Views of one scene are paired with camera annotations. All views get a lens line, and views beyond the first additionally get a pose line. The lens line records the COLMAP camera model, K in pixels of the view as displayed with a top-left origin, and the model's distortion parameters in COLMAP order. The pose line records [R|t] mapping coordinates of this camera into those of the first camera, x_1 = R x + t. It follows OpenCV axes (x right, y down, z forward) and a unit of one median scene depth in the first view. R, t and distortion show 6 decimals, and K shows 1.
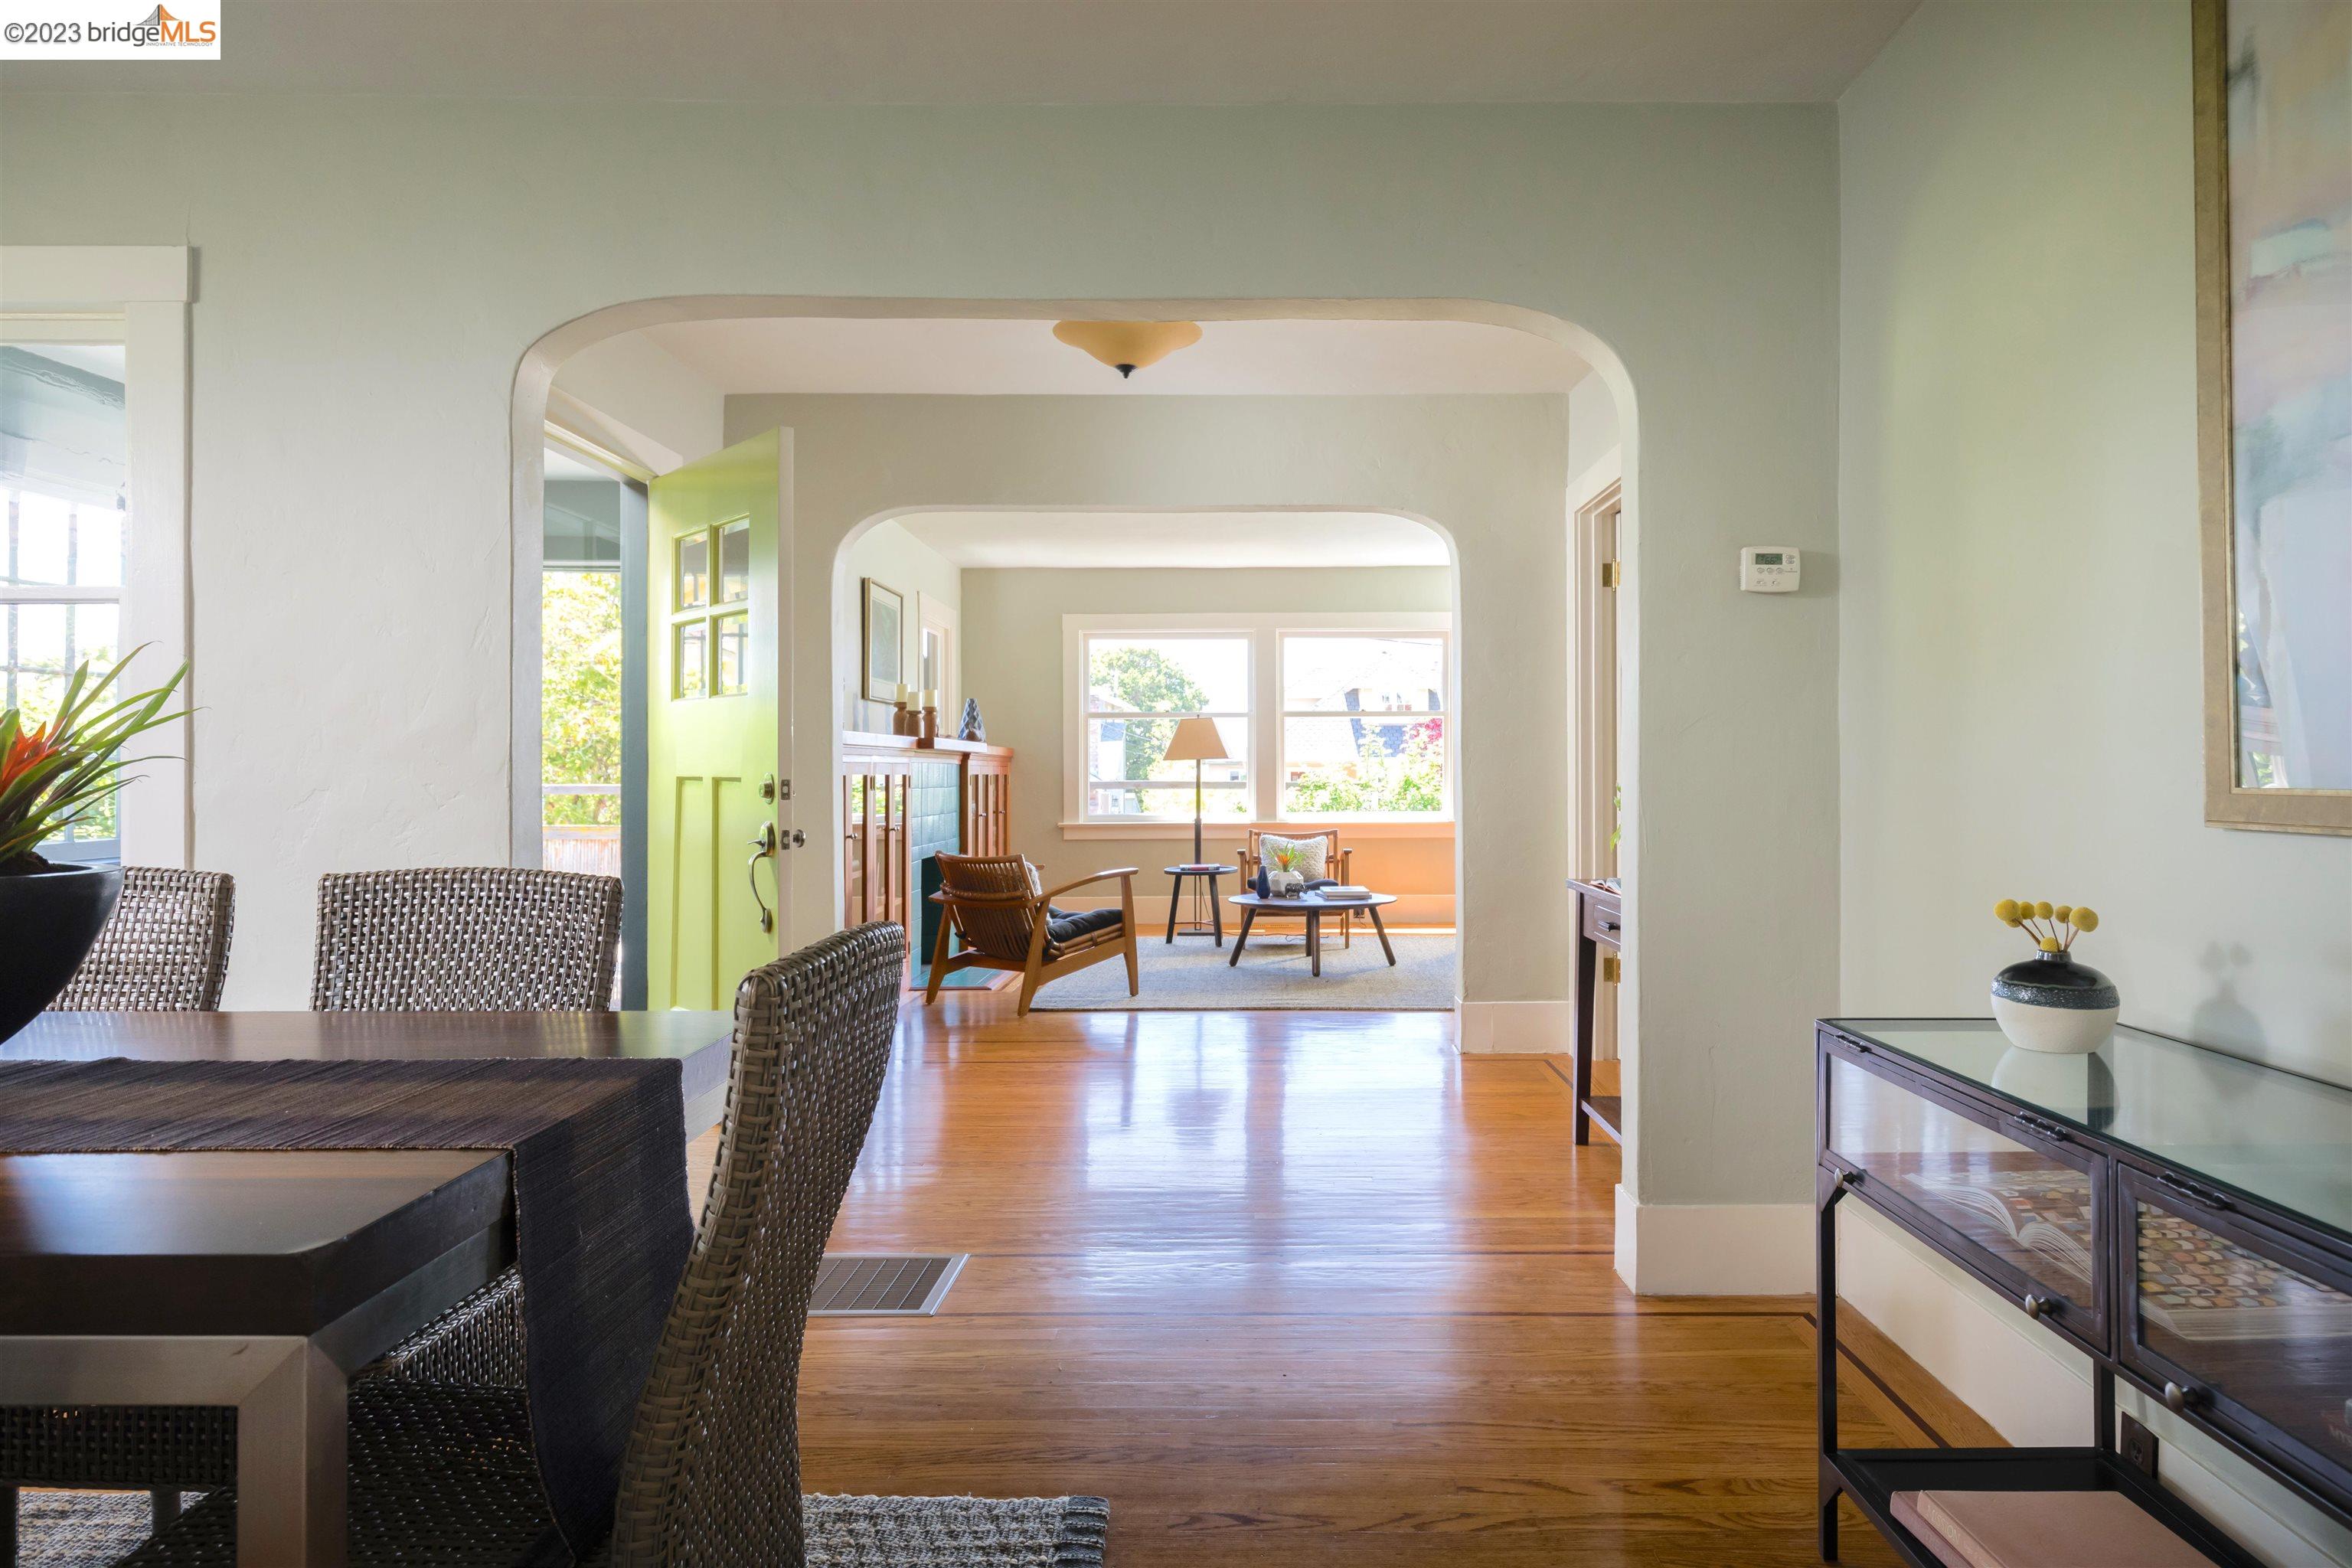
lens RADIAL K [[1549.4, 0, 1176.0], [0, 1549.4, 784.0], [0, 0, 1]] dist [-0.000063, -0.000013]
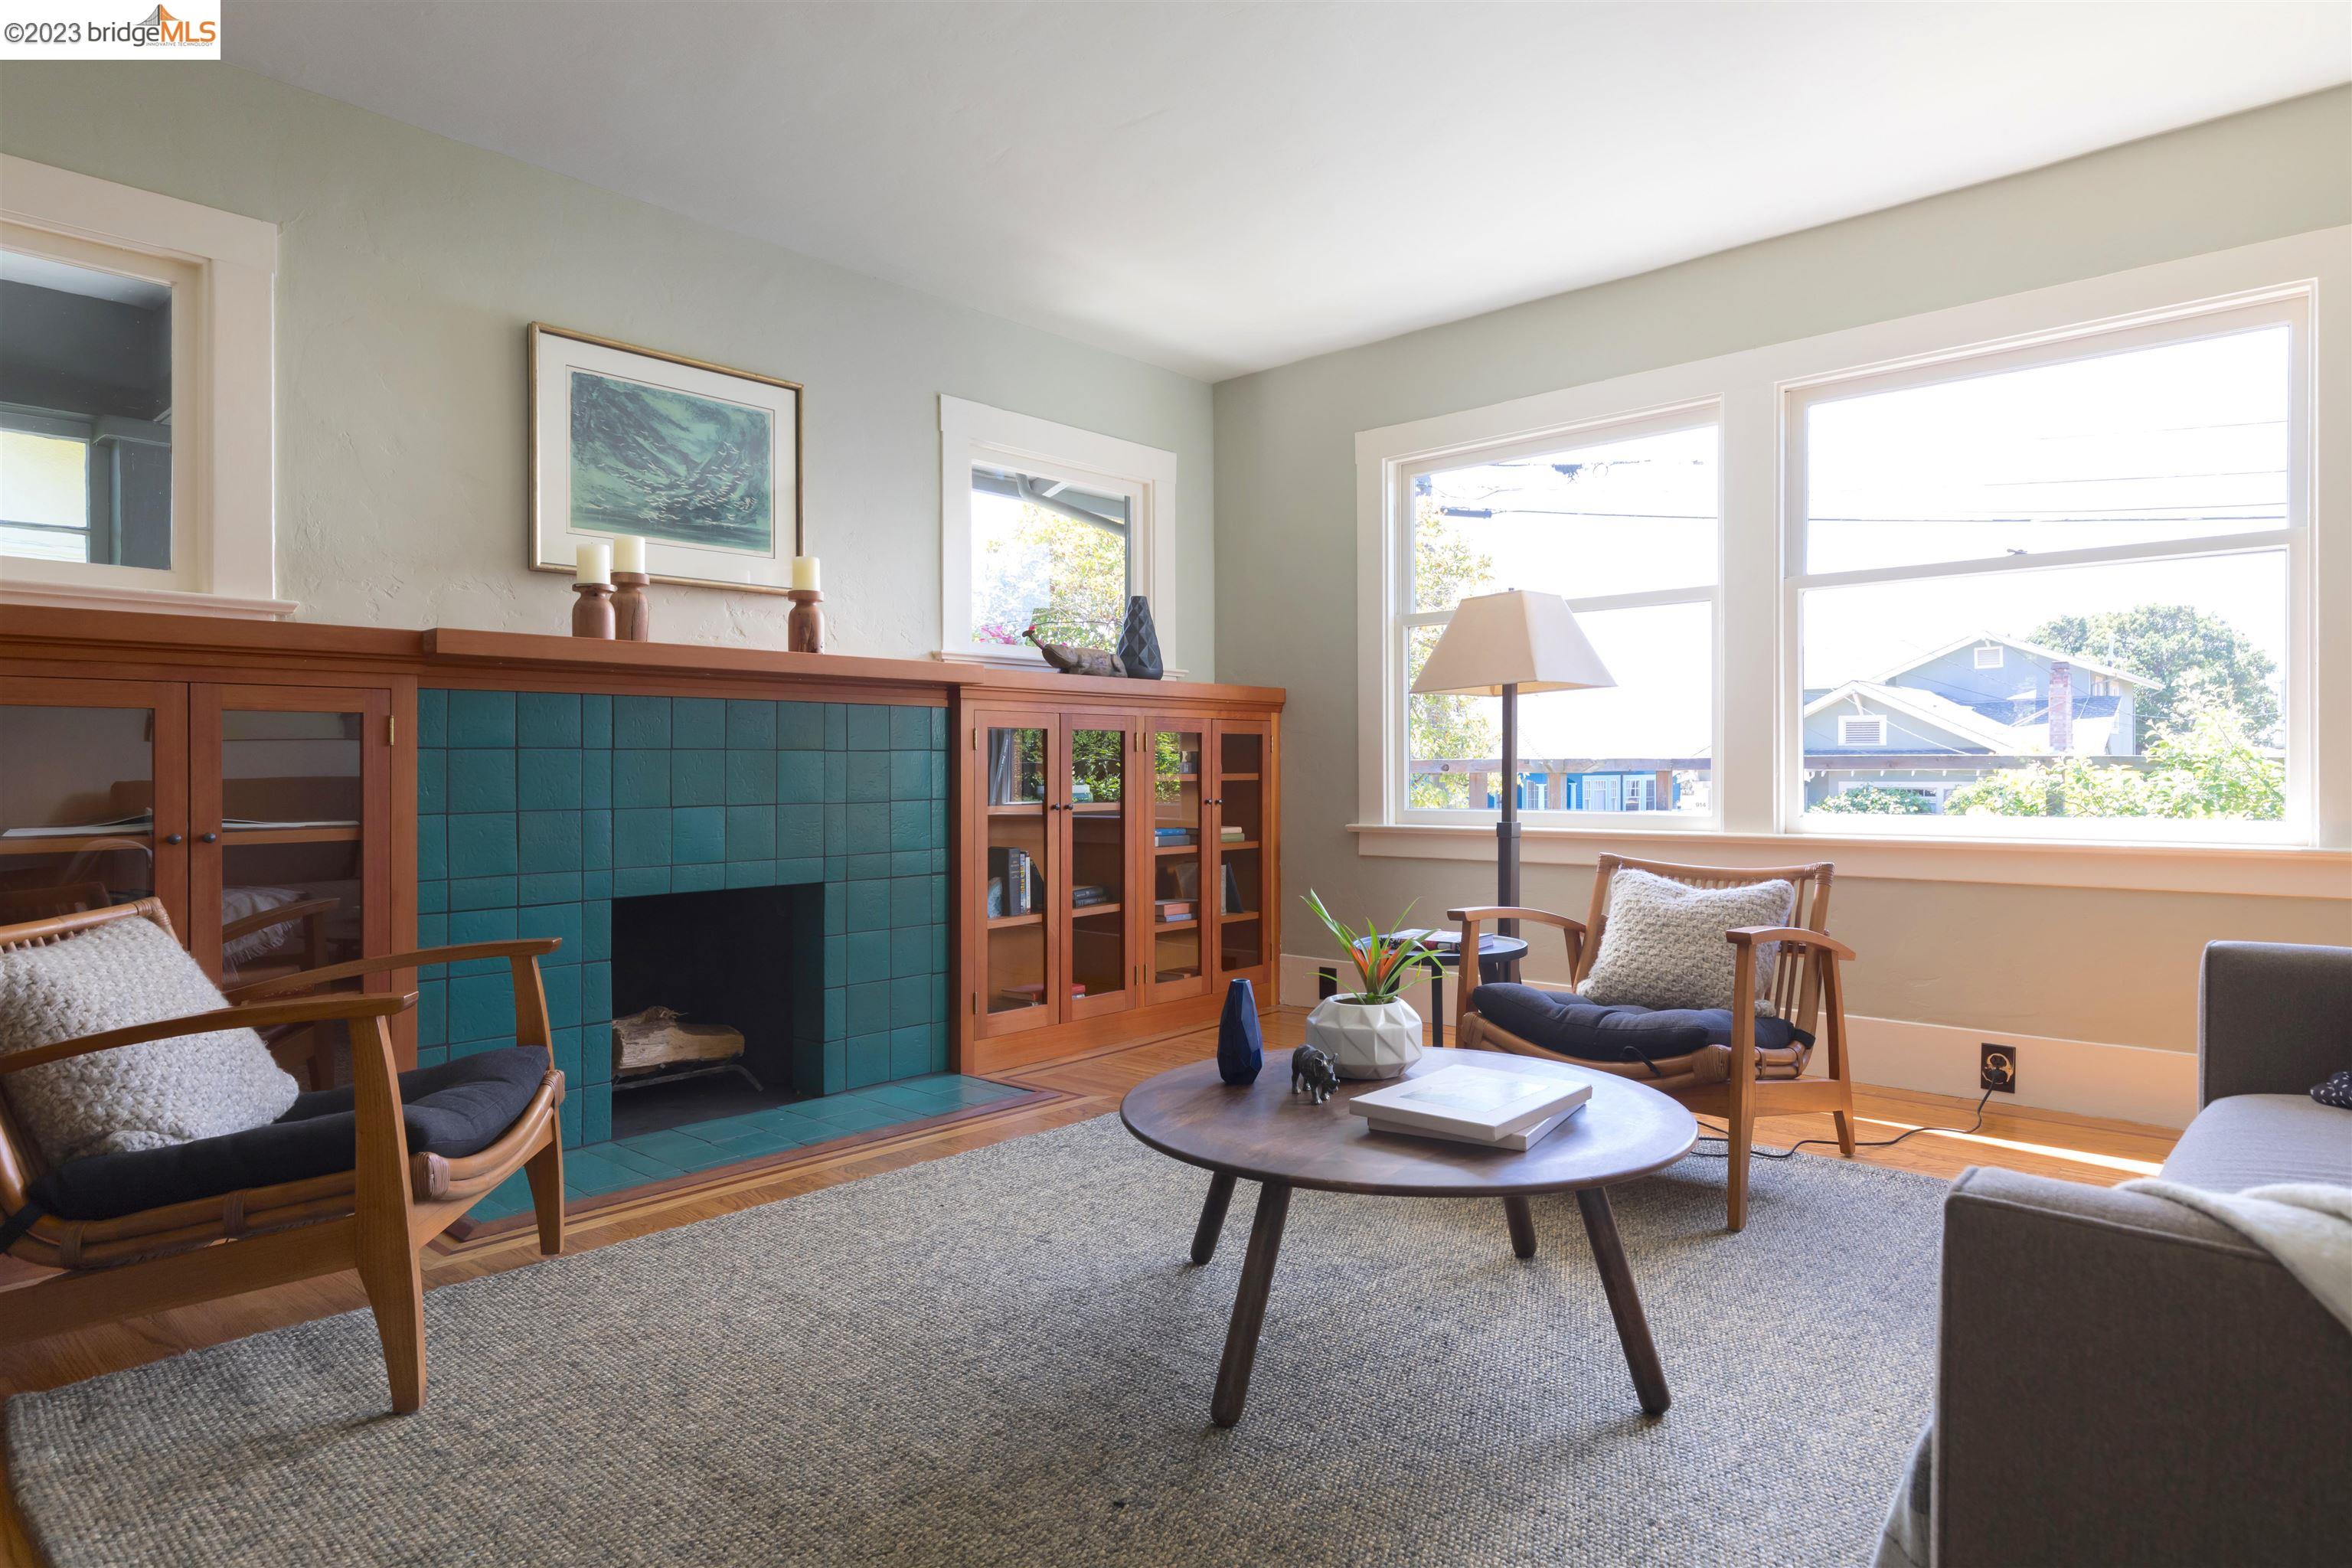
lens RADIAL K [[1303.1, 0, 1176.0], [0, 1303.1, 784.0], [0, 0, 1]] dist [0.002368, -0.000833]
pose [[0.746947, 0.003759, -0.664873, 0.182029], [-0.001098, 0.999990, 0.004421, 0.010325], [0.664882, -0.002572, 0.746944, 0.609611]]
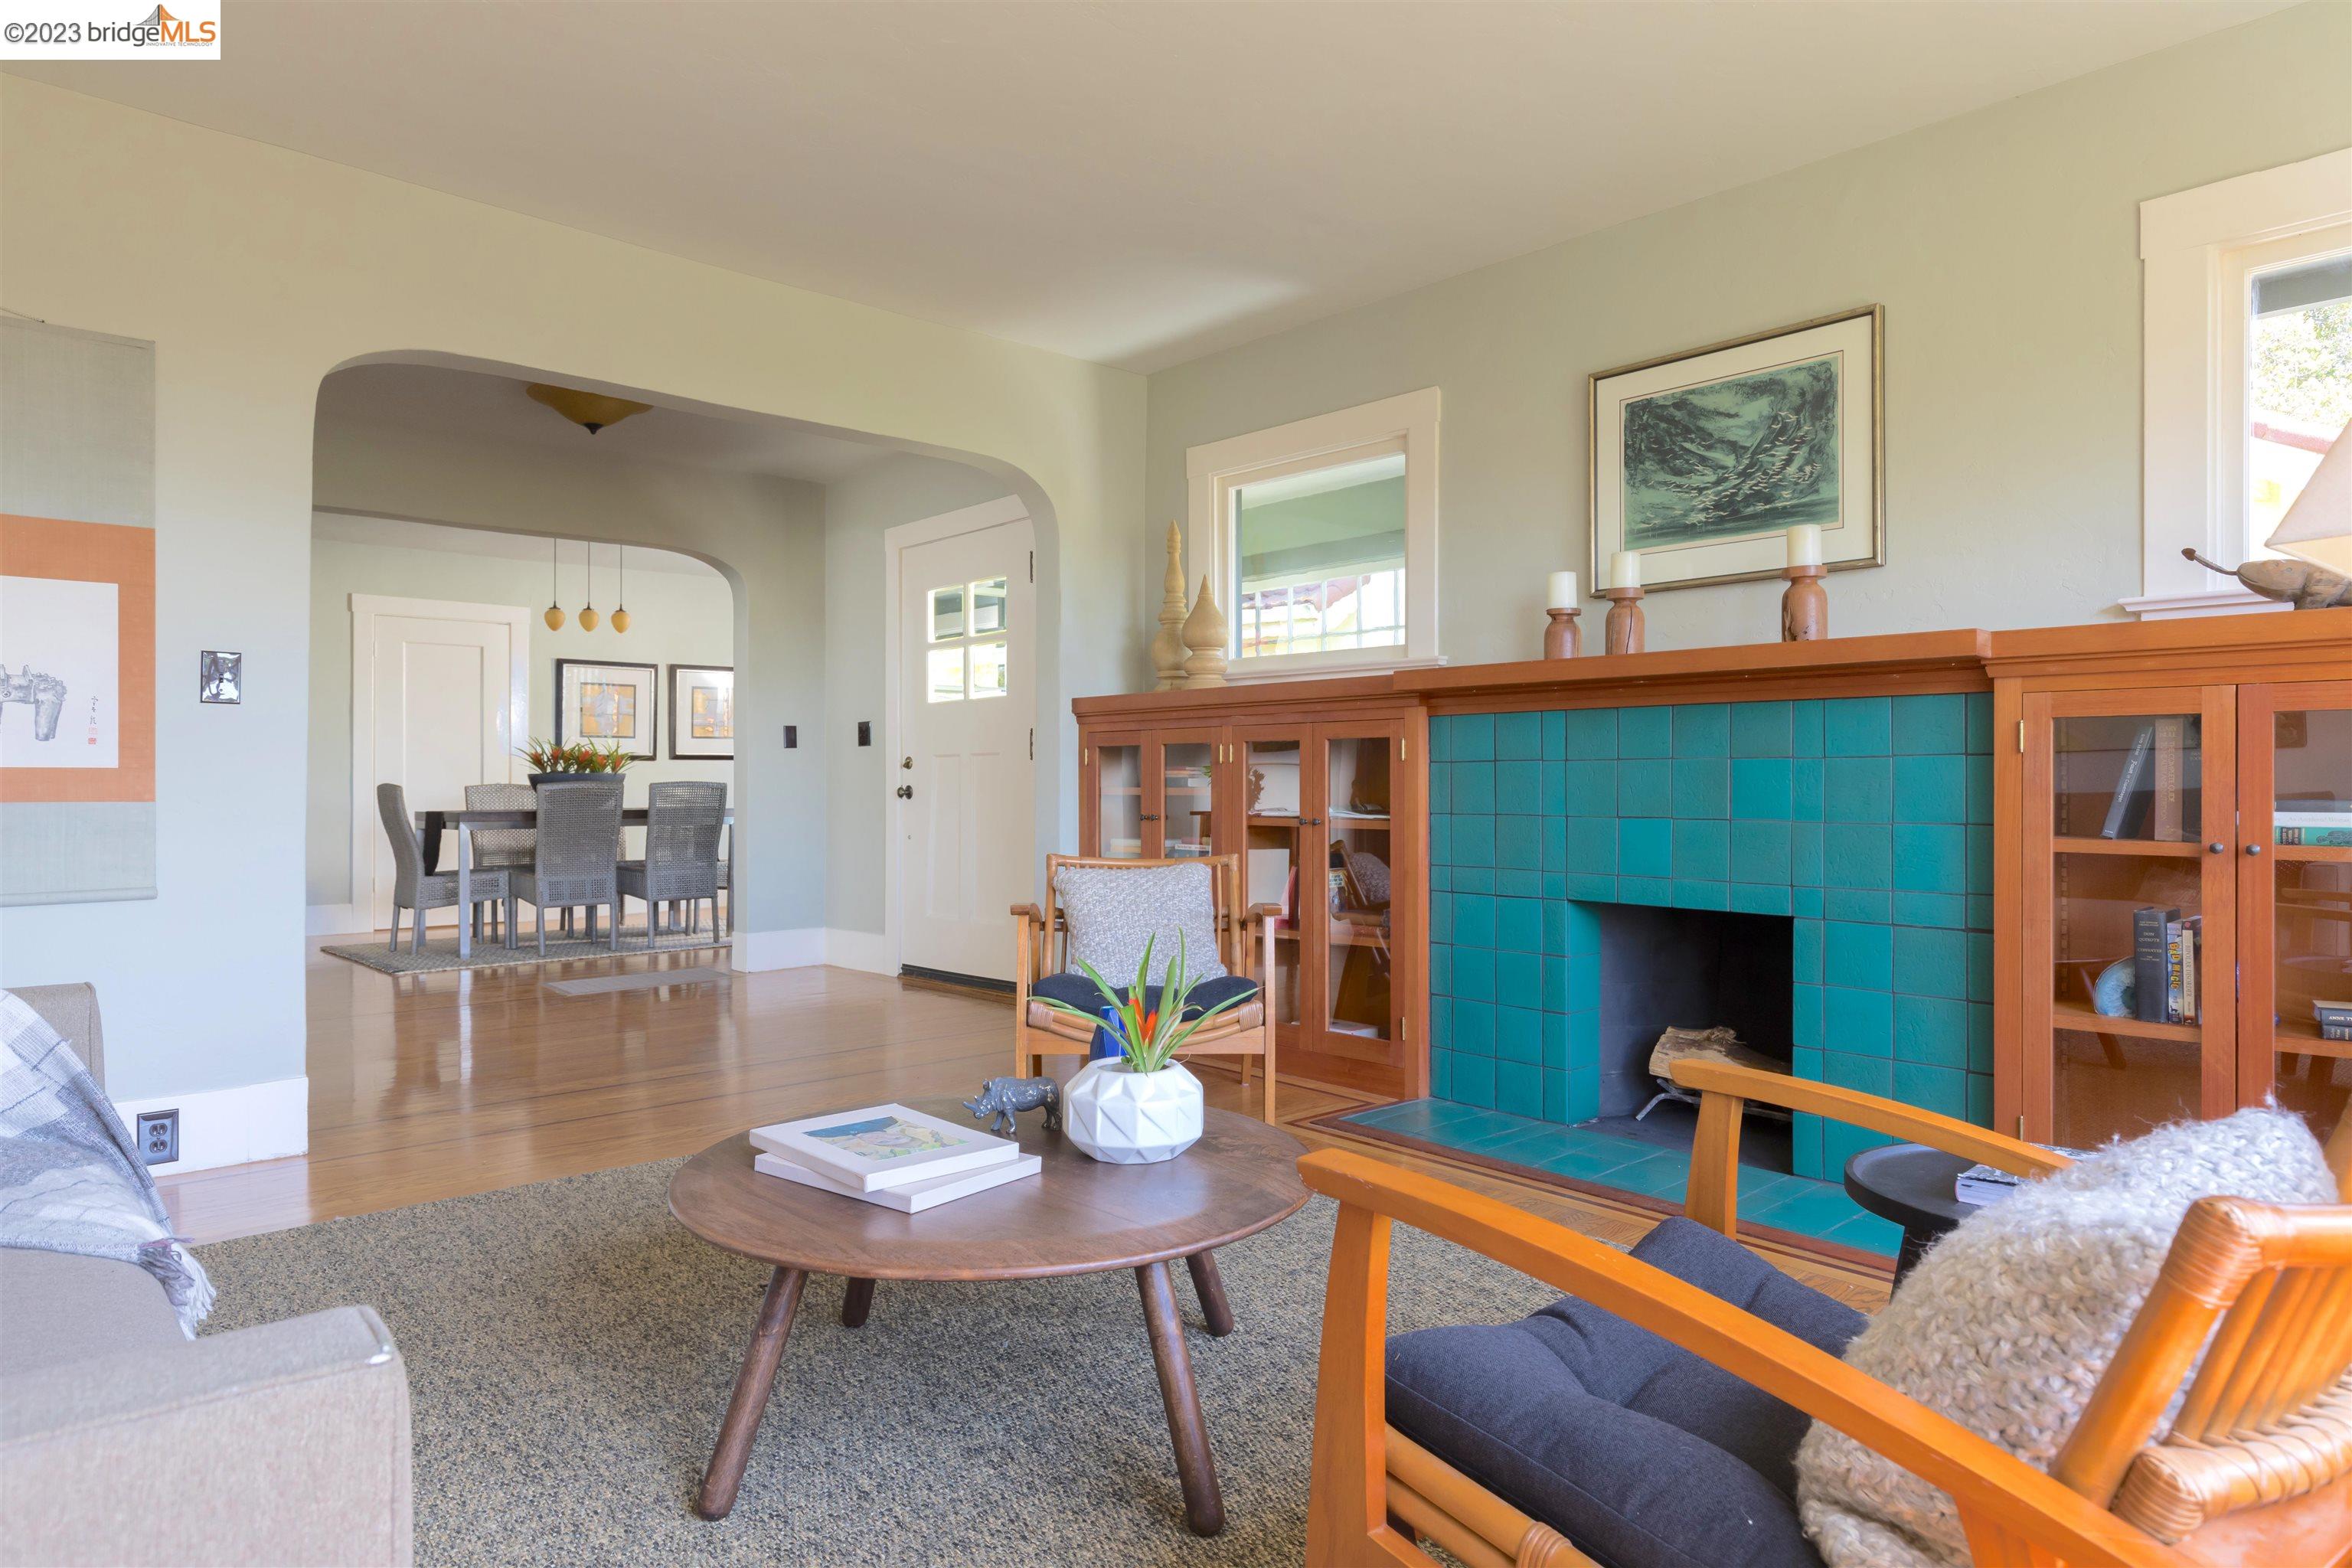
lens RADIAL K [[1340.7, 0, 1176.0], [0, 1340.7, 784.0], [0, 0, 1]] dist [-0.002159, -0.000117]
pose [[-0.719611, 0.001487, -0.694376, 0.184747], [-0.008313, 0.999908, 0.010756, 0.006396], [0.694328, 0.013512, -0.719532, 0.950753]]
